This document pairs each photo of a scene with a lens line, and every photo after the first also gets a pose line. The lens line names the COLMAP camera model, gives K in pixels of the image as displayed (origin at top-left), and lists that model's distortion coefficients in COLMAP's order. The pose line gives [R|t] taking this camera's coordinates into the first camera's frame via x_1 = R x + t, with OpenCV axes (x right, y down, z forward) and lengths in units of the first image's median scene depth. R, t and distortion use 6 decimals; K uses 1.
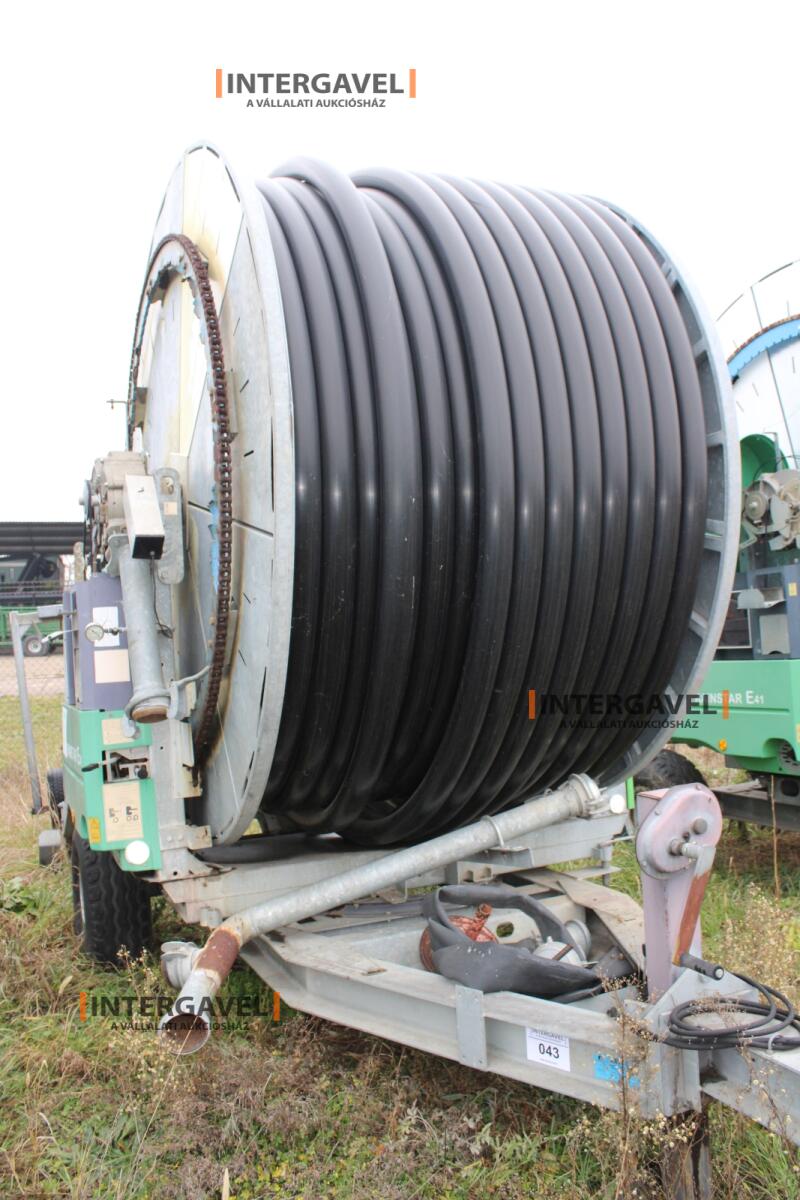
lens RADIAL K [[1011.1, 0, 397.6], [0, 1011.1, 591.1], [0, 0, 1]] dist [-0.168259, 0.151295]
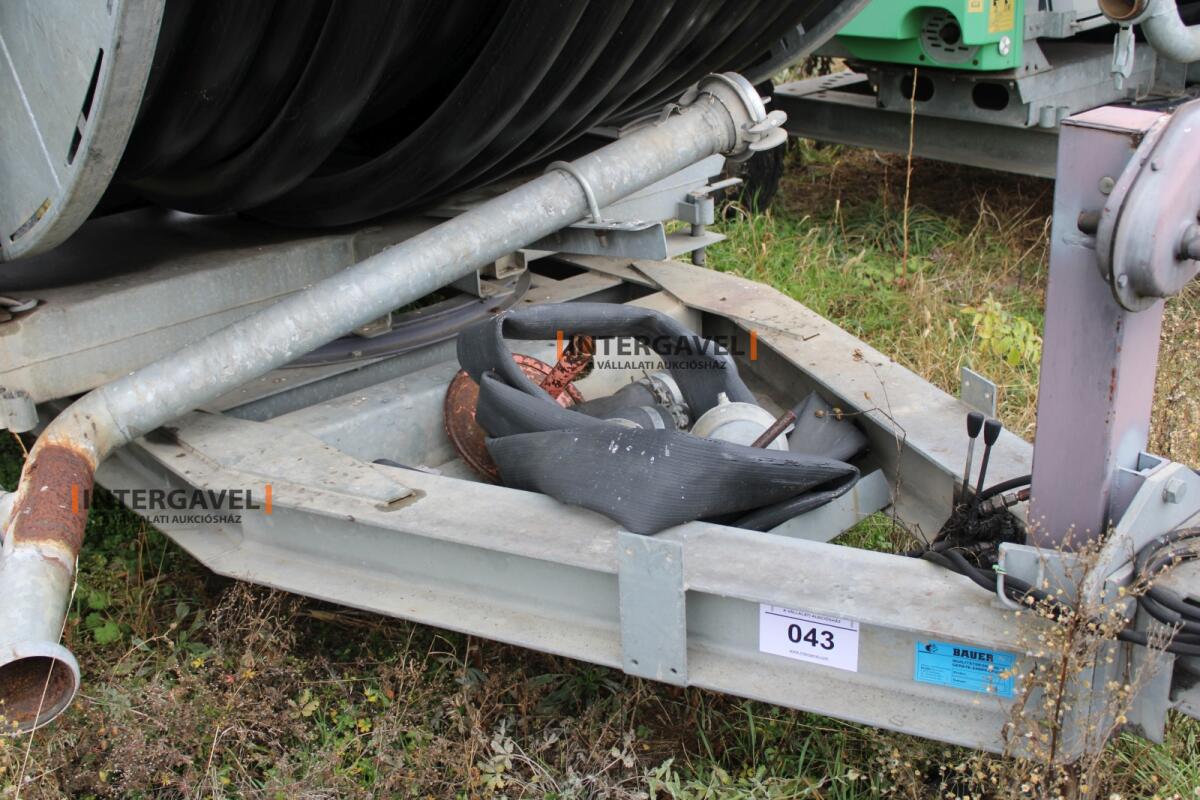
lens RADIAL K [[1365.8, 0, 600.0], [0, 1365.8, 400.0], [0, 0, 1]] dist [-0.121730, 0.184443]
pose [[0.952207, -0.105434, 0.286680, -0.103893], [-0.020488, 0.914381, 0.404336, 0.056421], [-0.304766, -0.390885, 0.868520, 0.353084]]
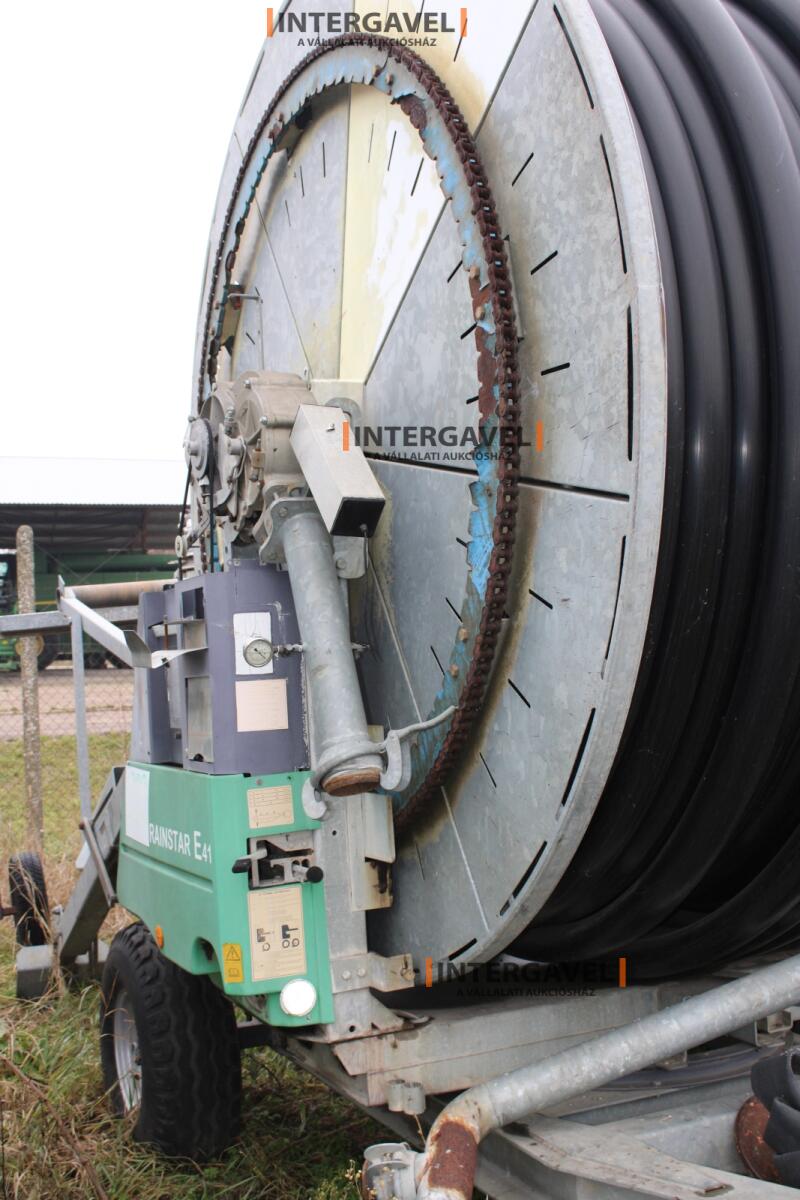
lens RADIAL K [[1365.8, 0, 400.0], [0, 1365.8, 600.0], [0, 0, 1]] dist [-0.121730, 0.184443]
pose [[0.999749, 0.009639, 0.020243, -0.217022], [-0.009600, 0.999952, -0.002019, 0.008603], [-0.020262, 0.001824, 0.999793, 0.125275]]
